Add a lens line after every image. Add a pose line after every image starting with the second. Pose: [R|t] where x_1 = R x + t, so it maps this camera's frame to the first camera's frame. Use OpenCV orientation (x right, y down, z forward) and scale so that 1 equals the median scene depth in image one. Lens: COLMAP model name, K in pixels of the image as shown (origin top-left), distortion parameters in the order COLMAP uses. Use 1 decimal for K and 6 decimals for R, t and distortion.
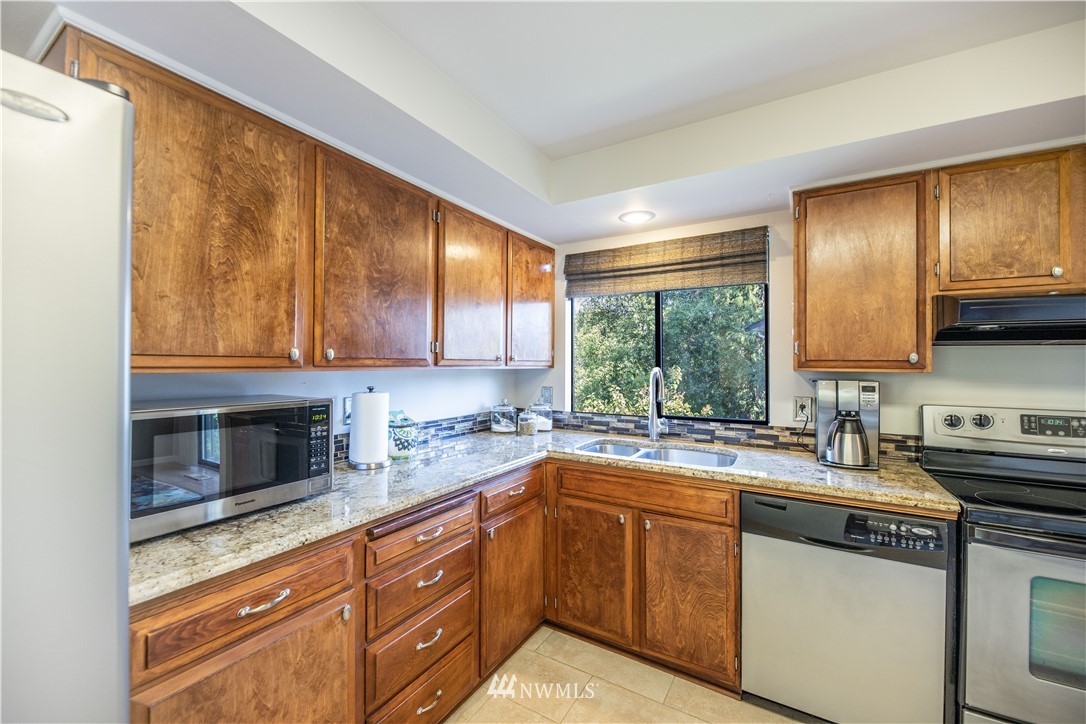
lens RADIAL K [[432.1, 0, 540.6], [0, 432.1, 359.1], [0, 0, 1]] dist [0.000112, -0.004871]
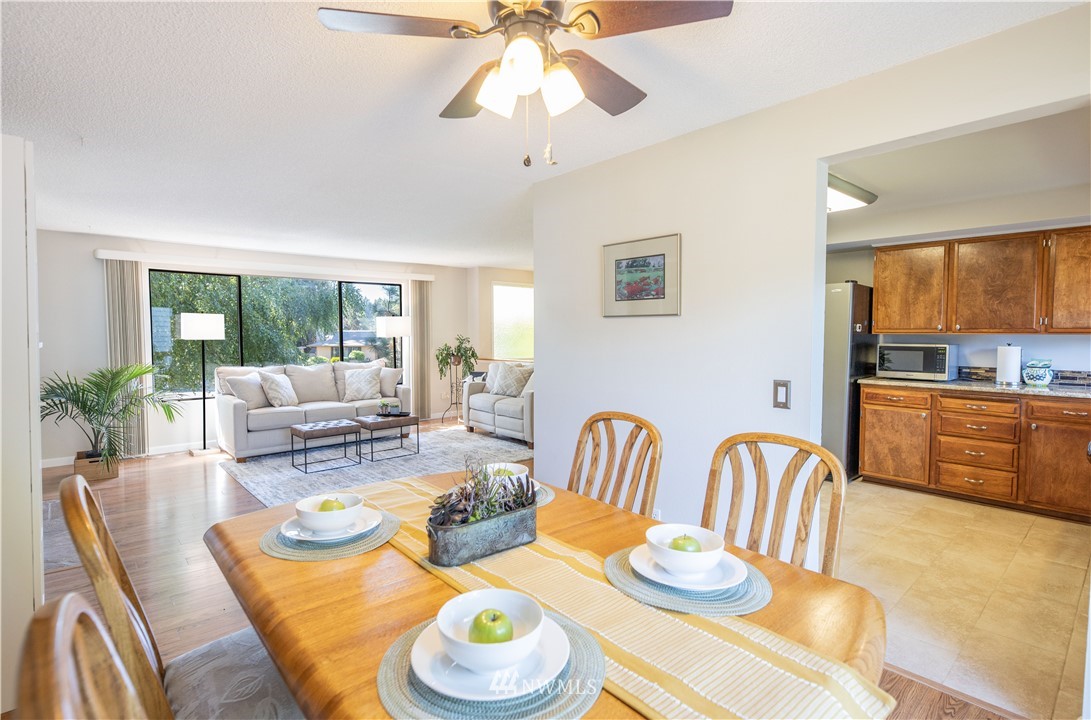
lens RADIAL K [[528.5, 0, 545.5], [0, 528.5, 360.0], [0, 0, 1]] dist [0.001387, 0.000428]
pose [[-0.287598, 0.045657, -0.956662, 2.376487], [0.008883, 0.998947, 0.045004, 0.014095], [0.957710, 0.004445, -0.287700, -0.278506]]
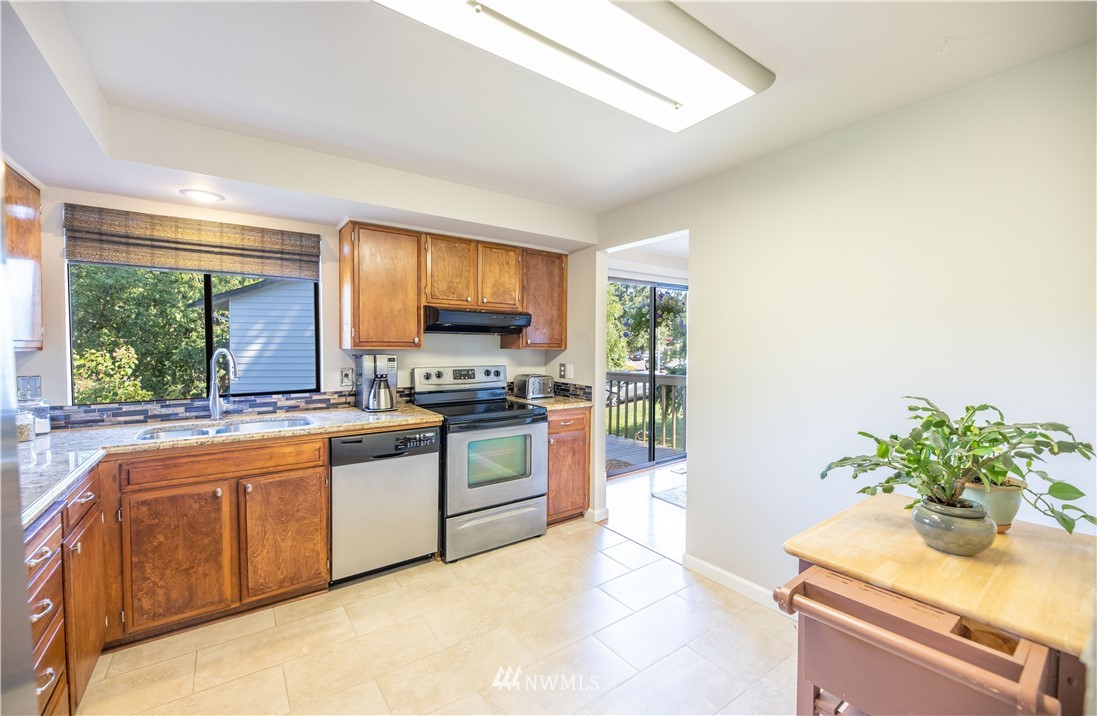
lens RADIAL K [[445.1, 0, 548.5], [0, 445.1, 358.0], [0, 0, 1]] dist [-0.007259, -0.000627]
pose [[0.386610, -0.033130, 0.921648, -0.497469], [-0.010032, 0.999144, 0.040124, -0.008100], [-0.922189, -0.024759, 0.385947, -0.151516]]
